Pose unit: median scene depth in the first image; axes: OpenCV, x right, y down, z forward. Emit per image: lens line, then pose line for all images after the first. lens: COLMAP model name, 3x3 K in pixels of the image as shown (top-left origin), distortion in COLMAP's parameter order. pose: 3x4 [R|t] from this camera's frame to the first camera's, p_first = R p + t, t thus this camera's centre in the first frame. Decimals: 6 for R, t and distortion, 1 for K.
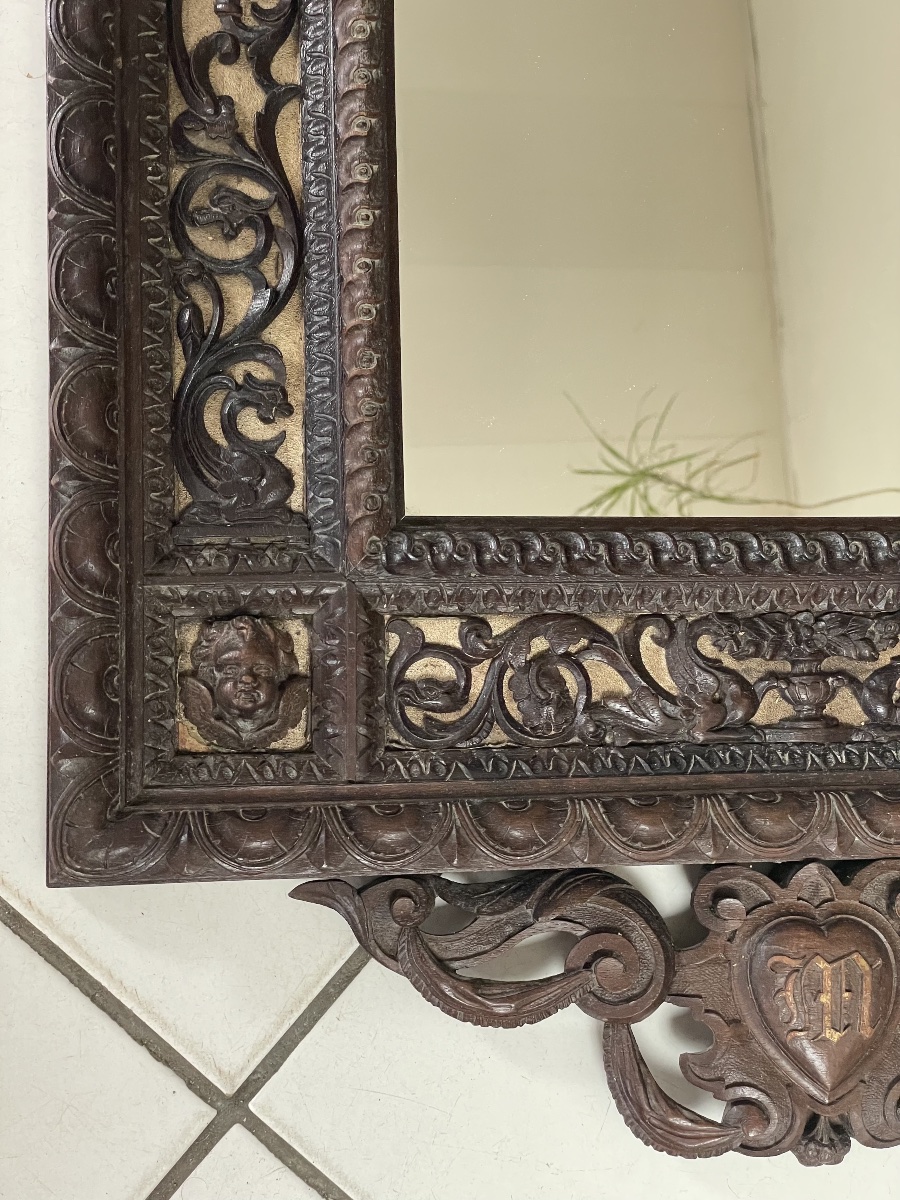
lens RADIAL K [[1778.4, 0, 445.7], [0, 1778.4, 589.1], [0, 0, 1]] dist [0.073962, 0.000000]
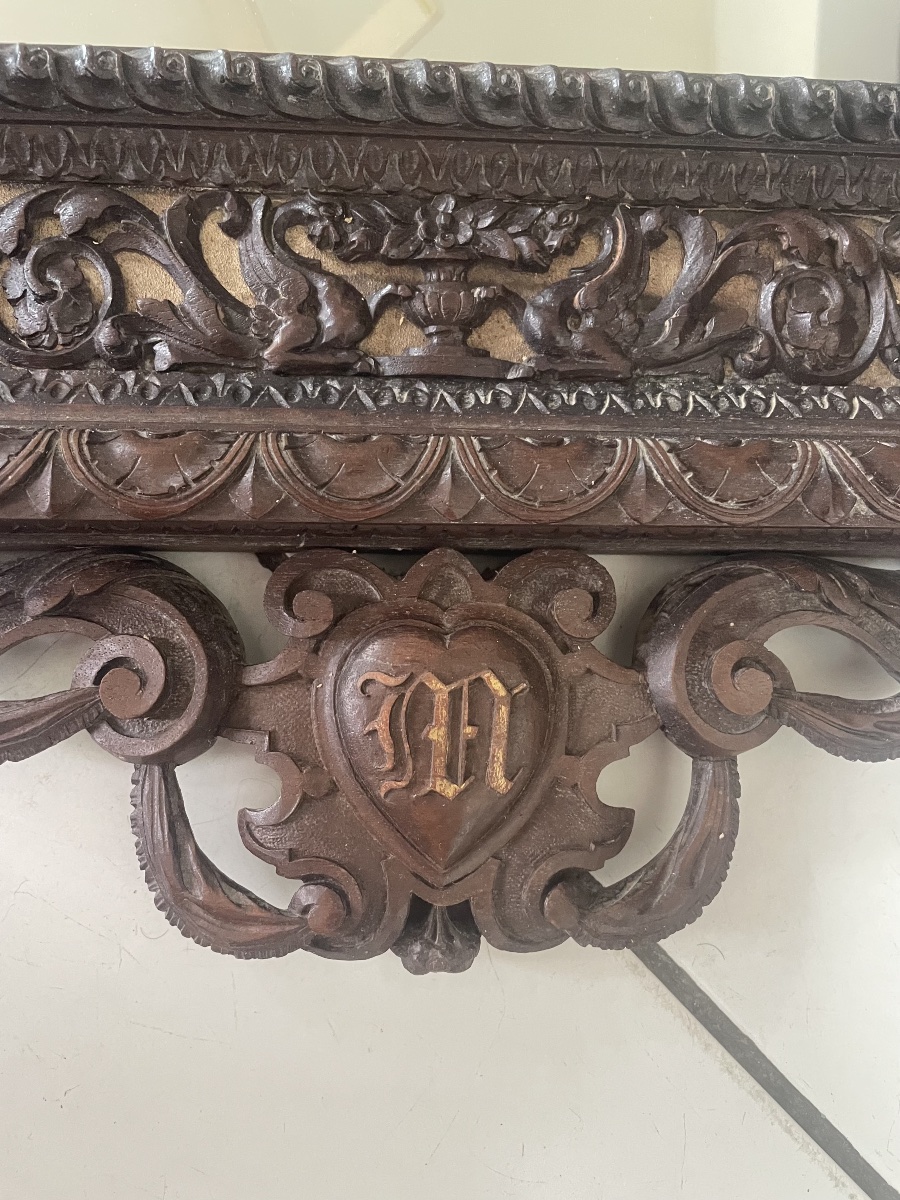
lens RADIAL K [[918.1, 0, 465.5], [0, 918.1, 607.0], [0, 0, 1]] dist [0.065667, -0.086331]
pose [[0.996902, 0.017760, -0.076623, 0.248394], [-0.015236, 0.999326, 0.033399, 0.167877], [0.077165, -0.032128, 0.996501, 0.652619]]
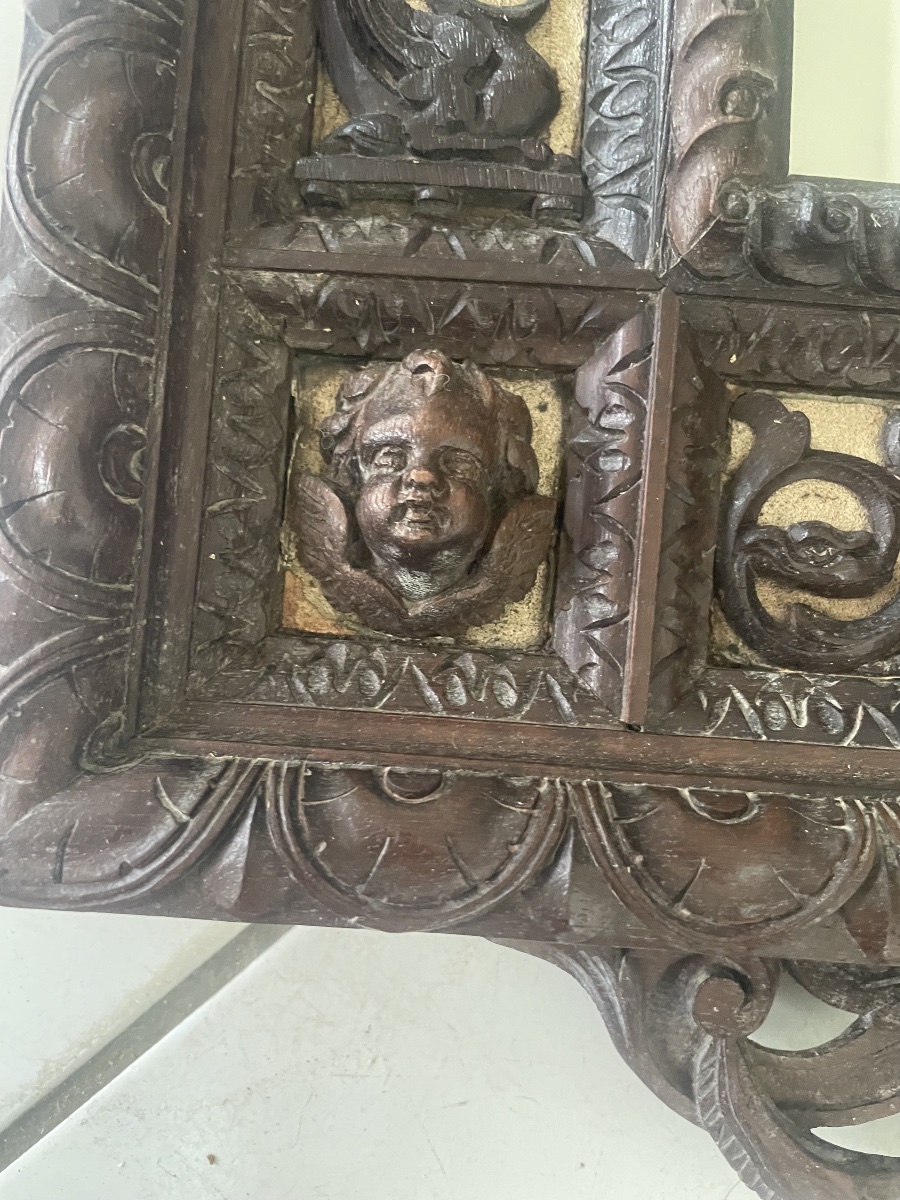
lens RADIAL K [[918.1, 0, 445.3], [0, 918.1, 595.7], [0, 0, 1]] dist [0.065667, -0.086331]
pose [[0.983012, 0.082509, -0.163953, -0.063274], [-0.075202, 0.995899, 0.050297, 0.064693], [0.167430, -0.037113, 0.985185, 0.742197]]
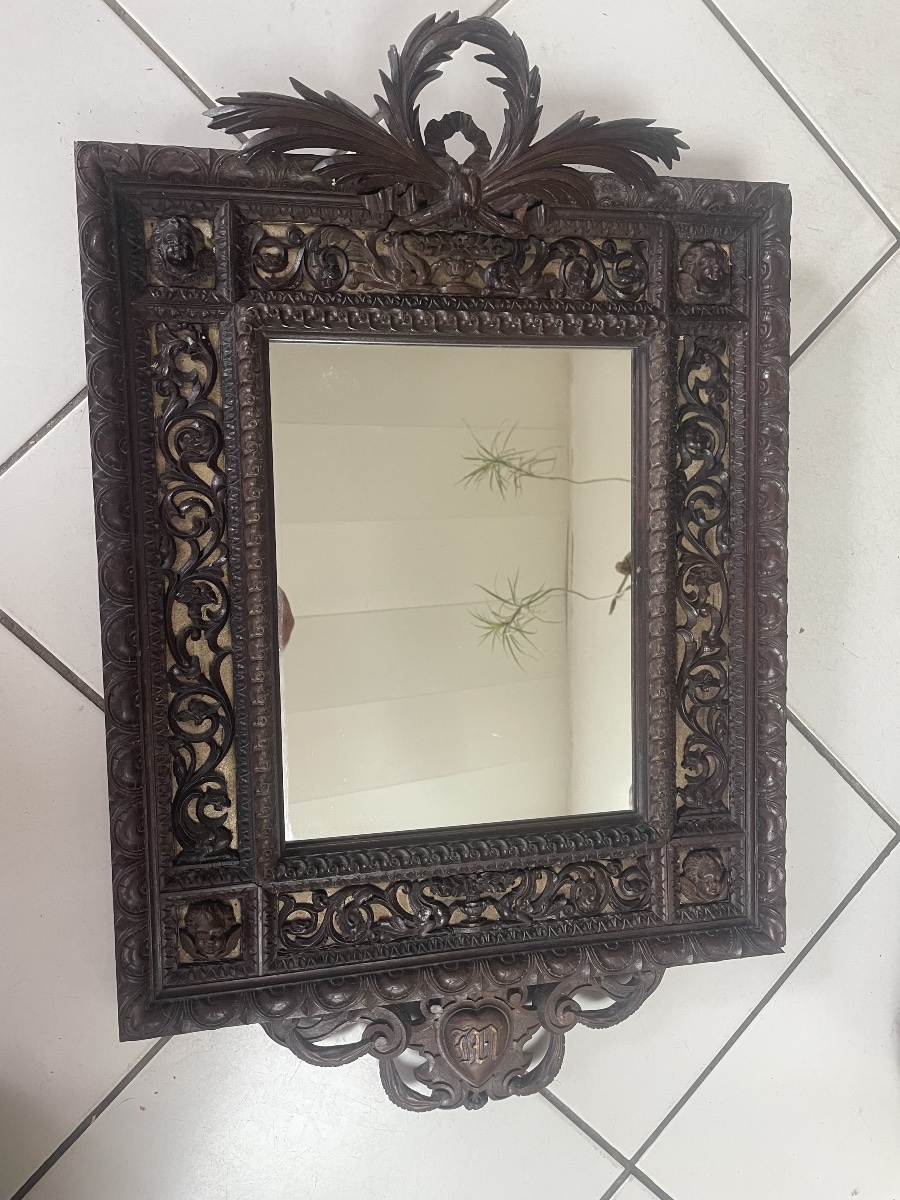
lens RADIAL K [[918.1, 0, 464.3], [0, 918.1, 599.9], [0, 0, 1]] dist [0.065667, -0.086331]
pose [[0.996845, -0.006513, 0.079105, 0.106692], [-0.005601, 0.988372, 0.151953, -0.510821], [-0.079174, -0.151916, 0.985217, -0.073537]]
